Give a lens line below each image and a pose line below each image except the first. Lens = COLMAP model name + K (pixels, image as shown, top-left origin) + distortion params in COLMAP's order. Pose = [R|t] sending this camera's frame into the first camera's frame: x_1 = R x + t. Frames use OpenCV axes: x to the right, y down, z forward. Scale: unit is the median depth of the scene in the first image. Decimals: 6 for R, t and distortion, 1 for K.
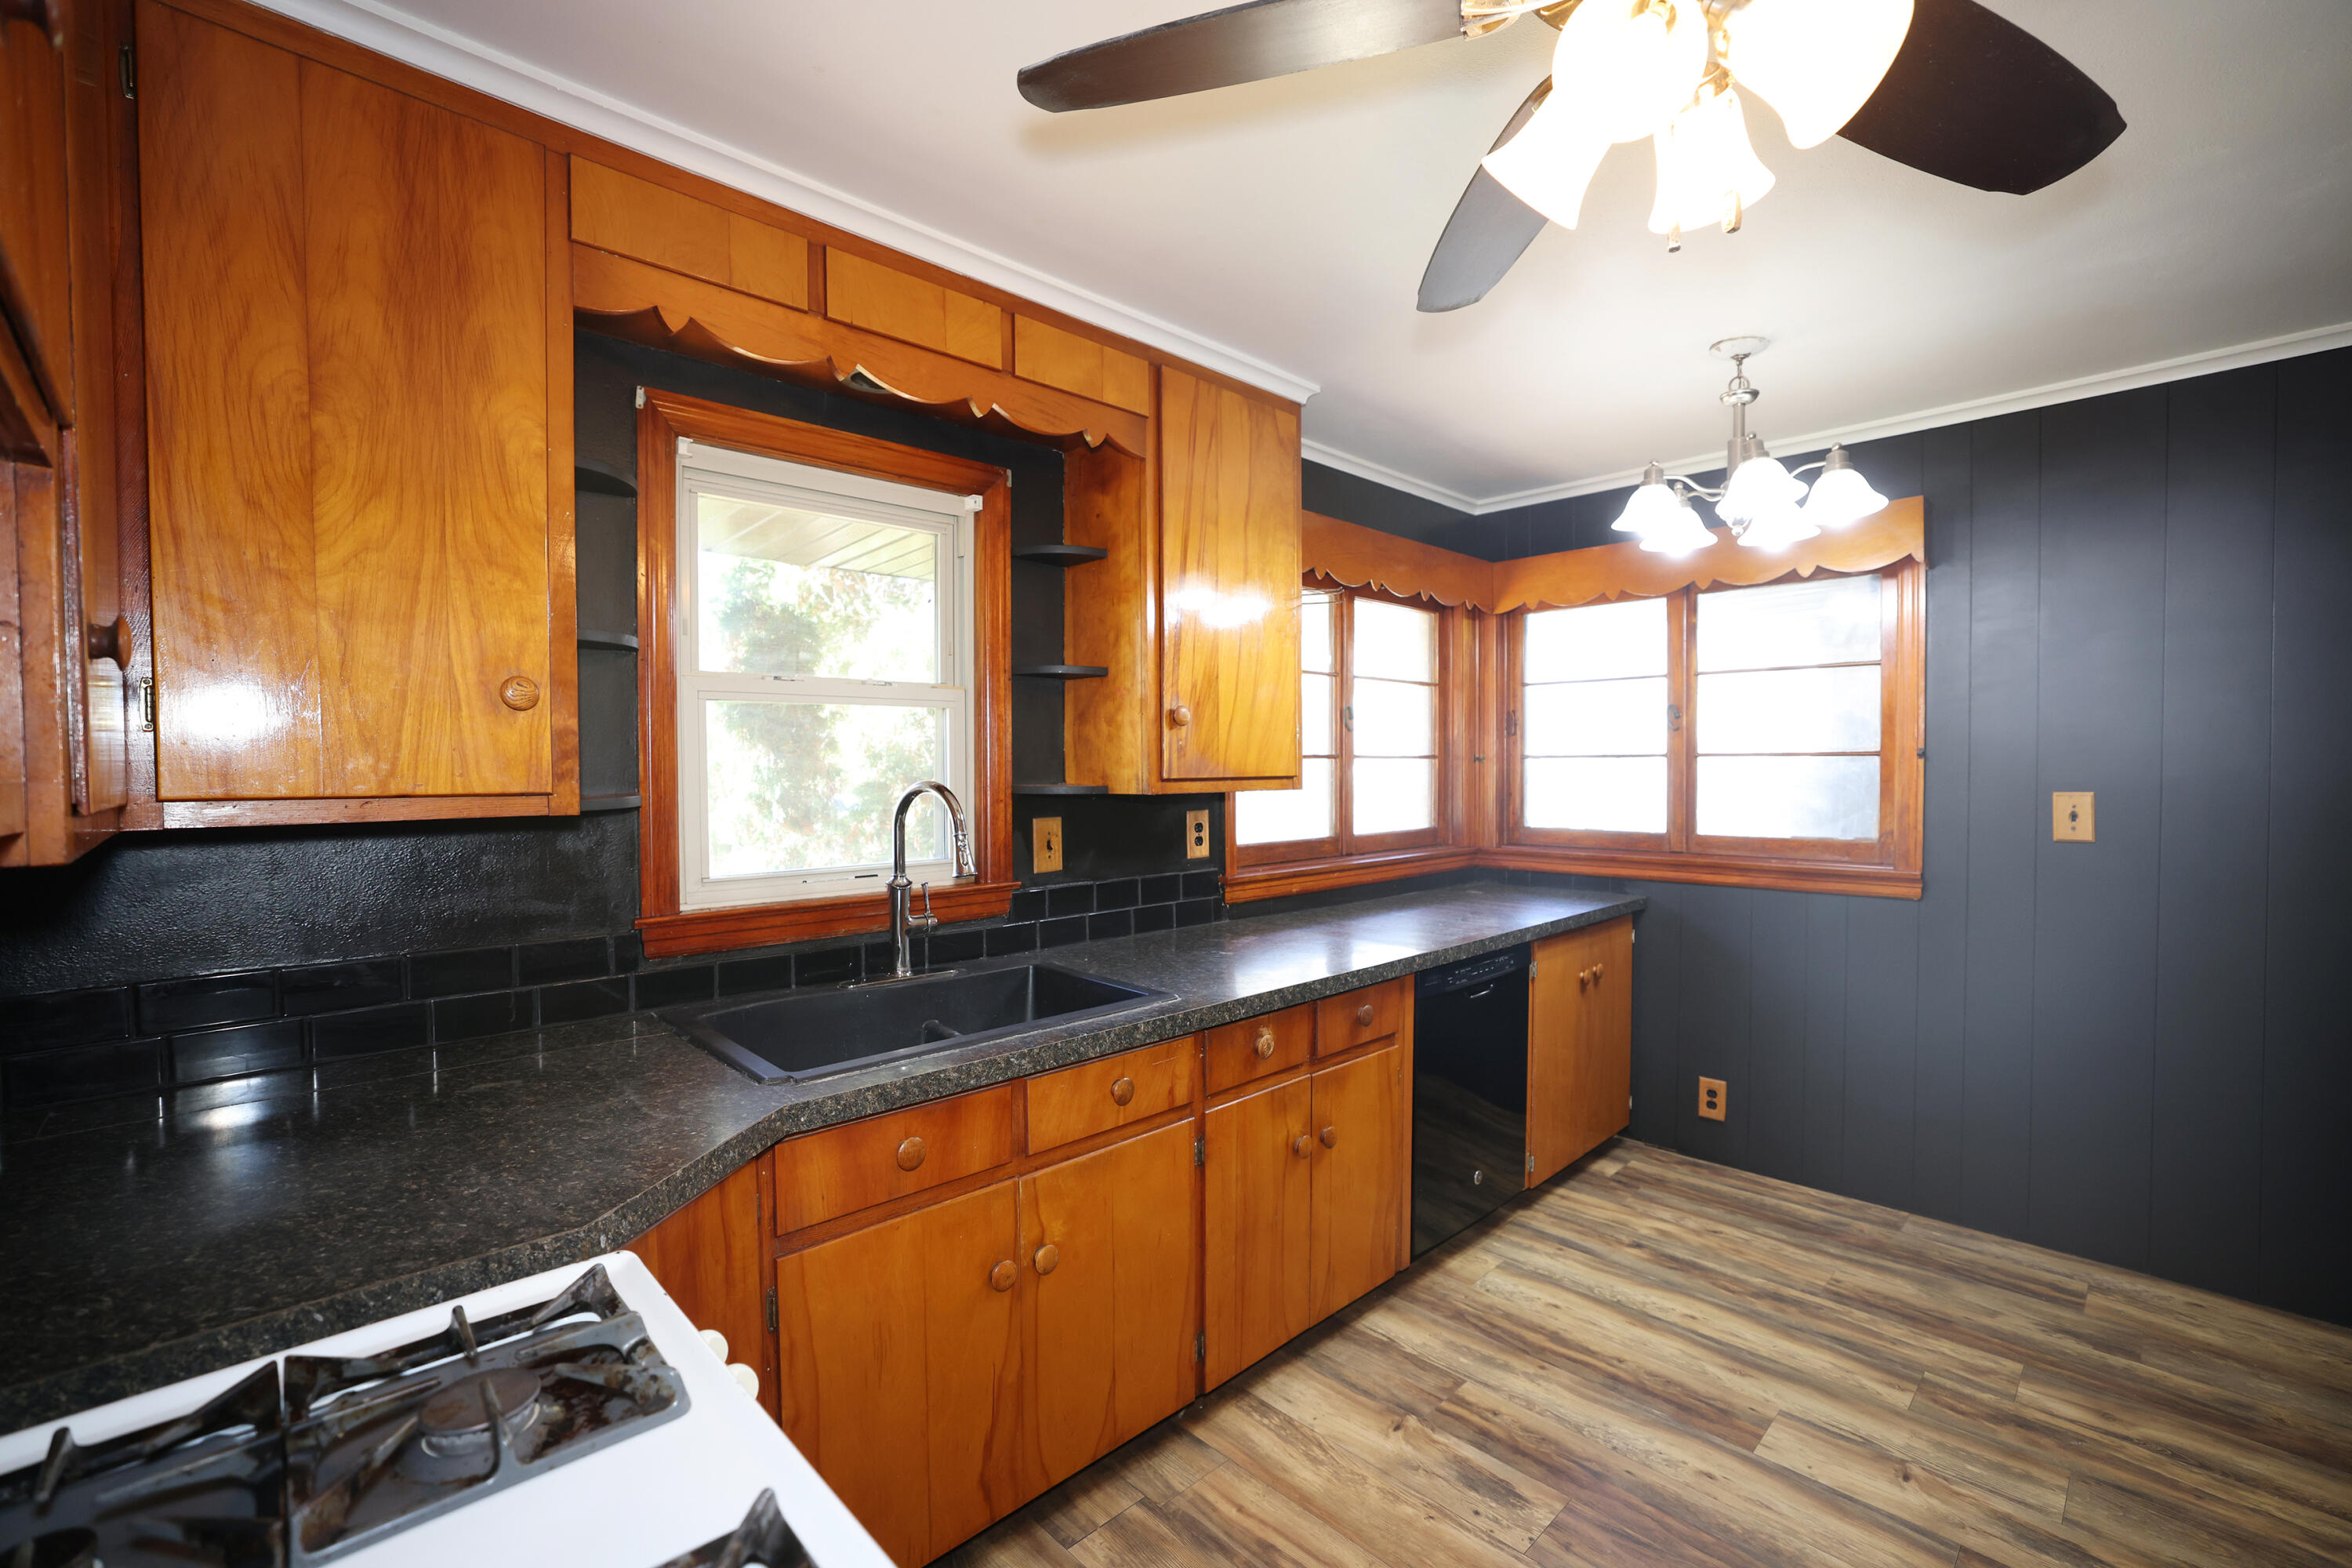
lens RADIAL K [[1006.1, 0, 1172.3], [0, 1006.1, 792.0], [0, 0, 1]] dist [-0.050259, 0.020057]
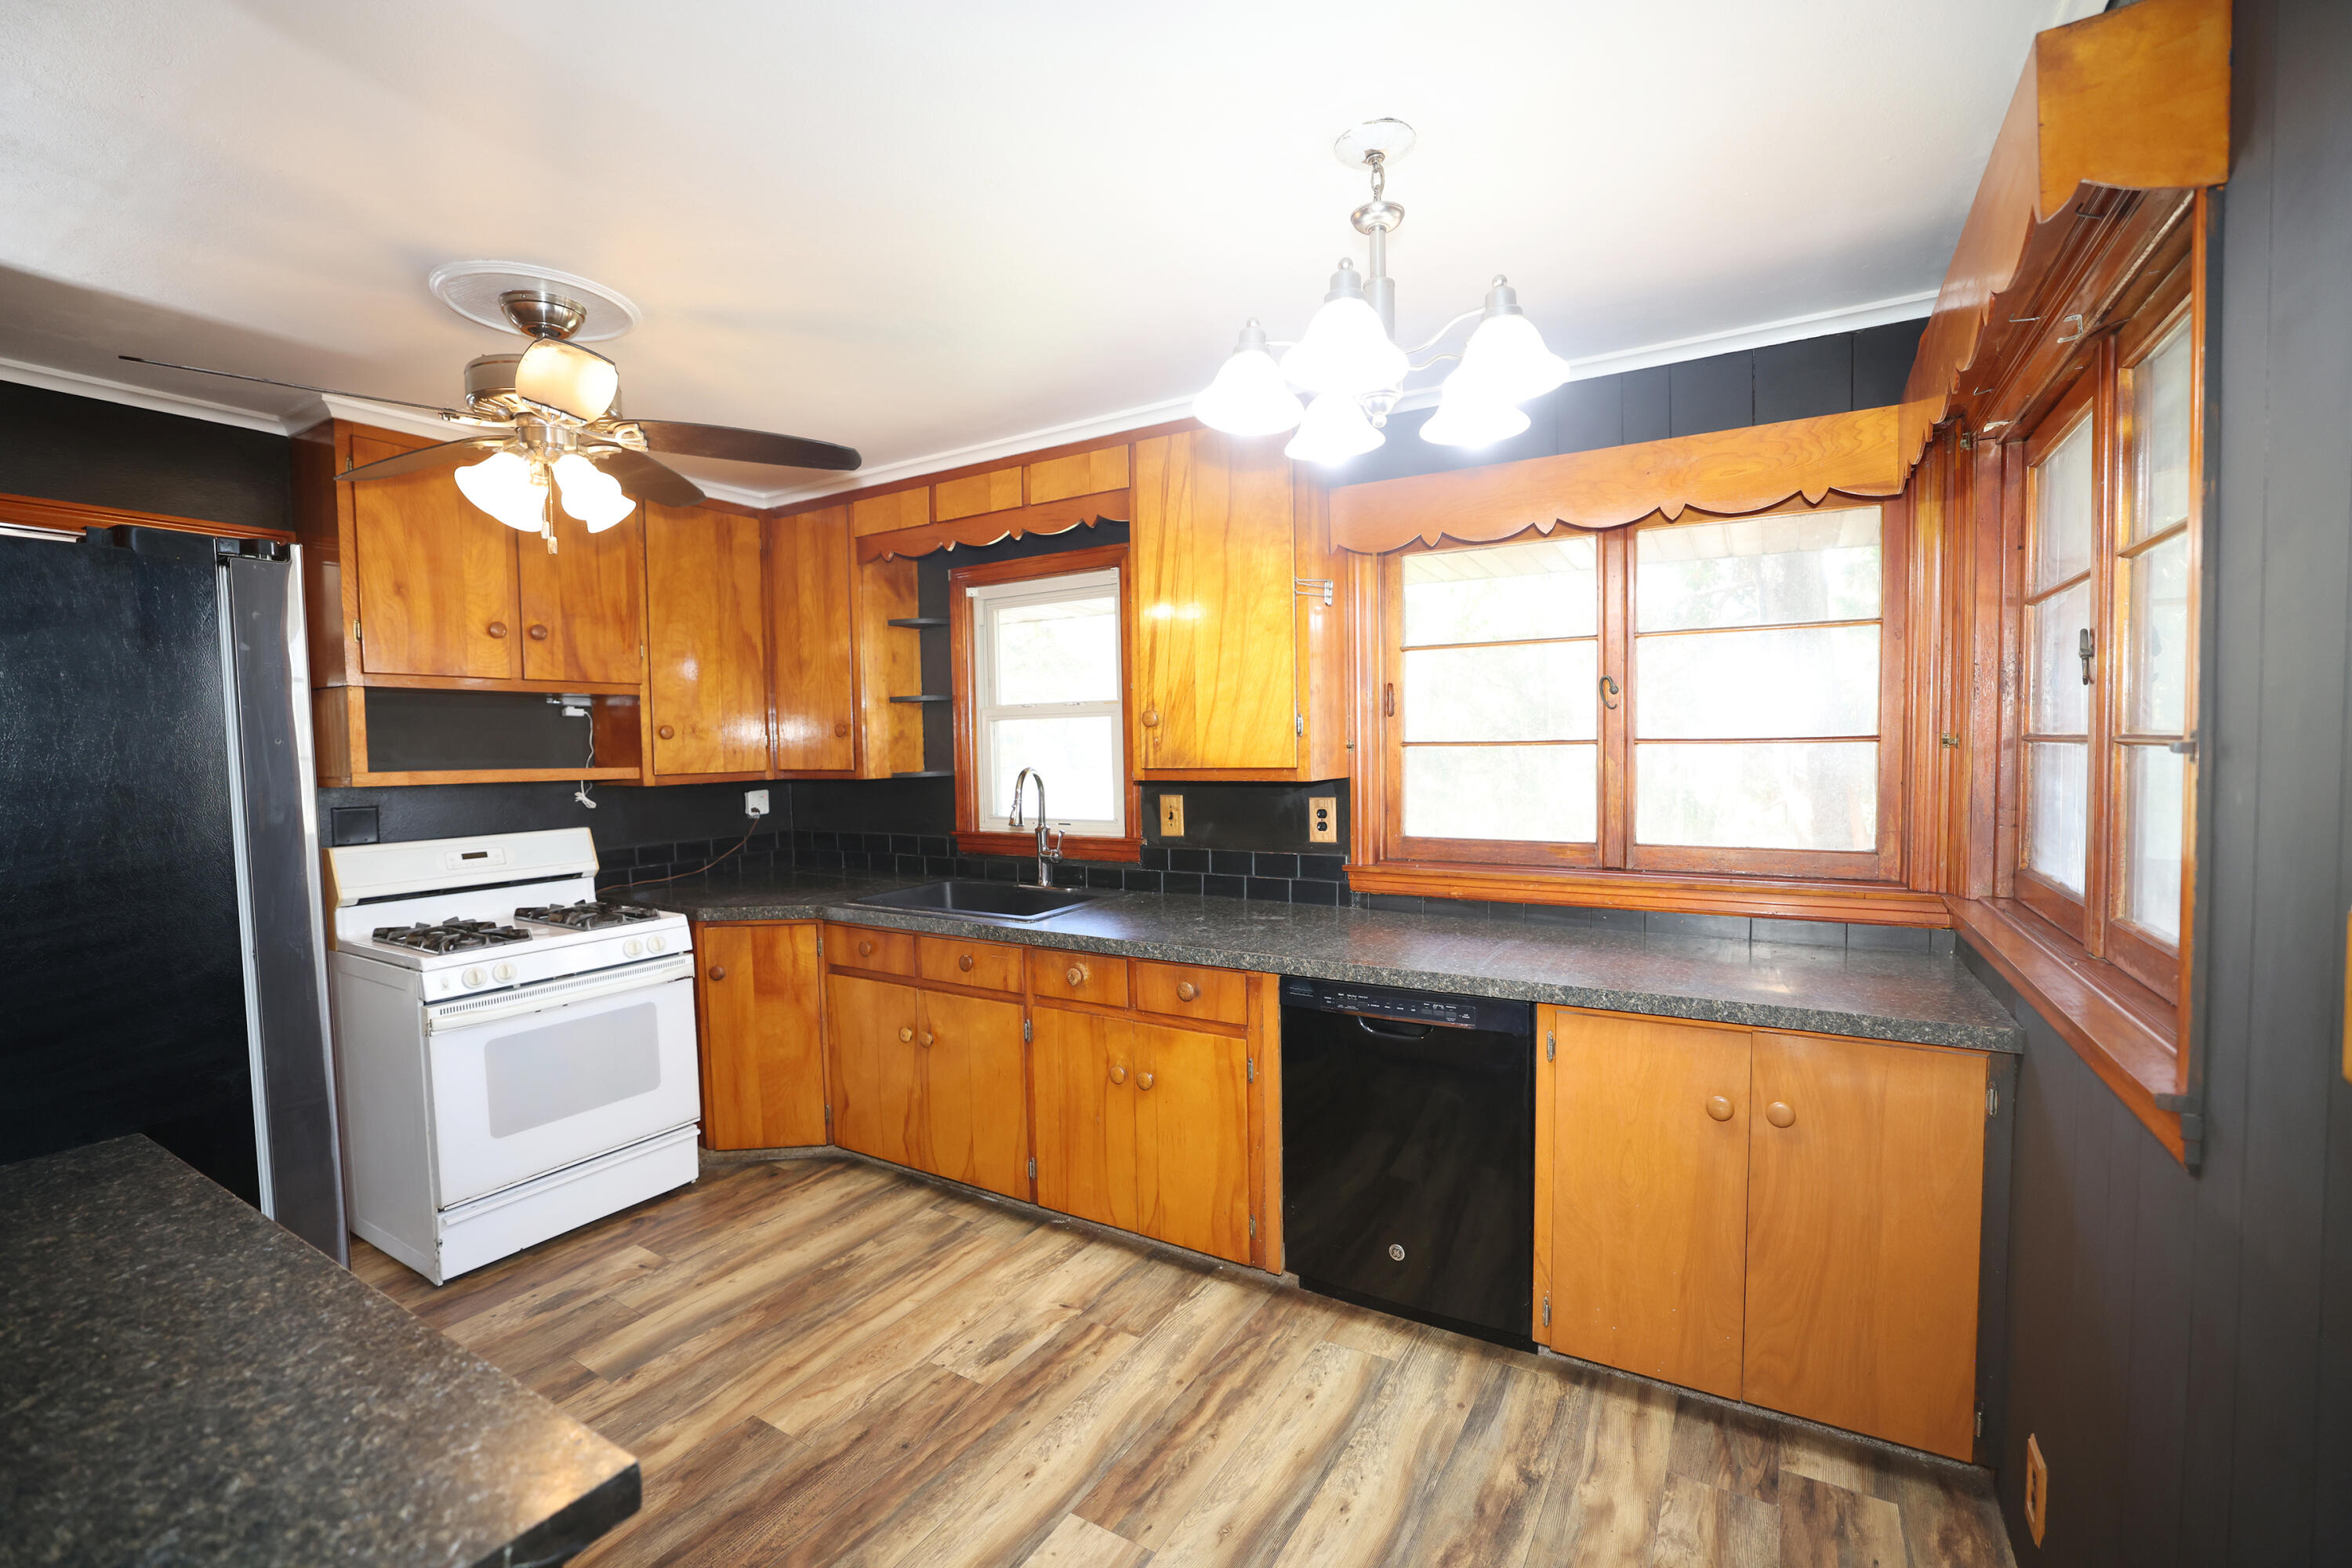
lens RADIAL K [[1006.1, 0, 1172.3], [0, 1006.1, 792.0], [0, 0, 1]] dist [-0.050259, 0.020057]
pose [[0.253149, 0.048670, -0.966202, 1.196511], [-0.009081, 0.998809, 0.047933, -0.043471], [0.967385, -0.003360, 0.253290, 0.691379]]
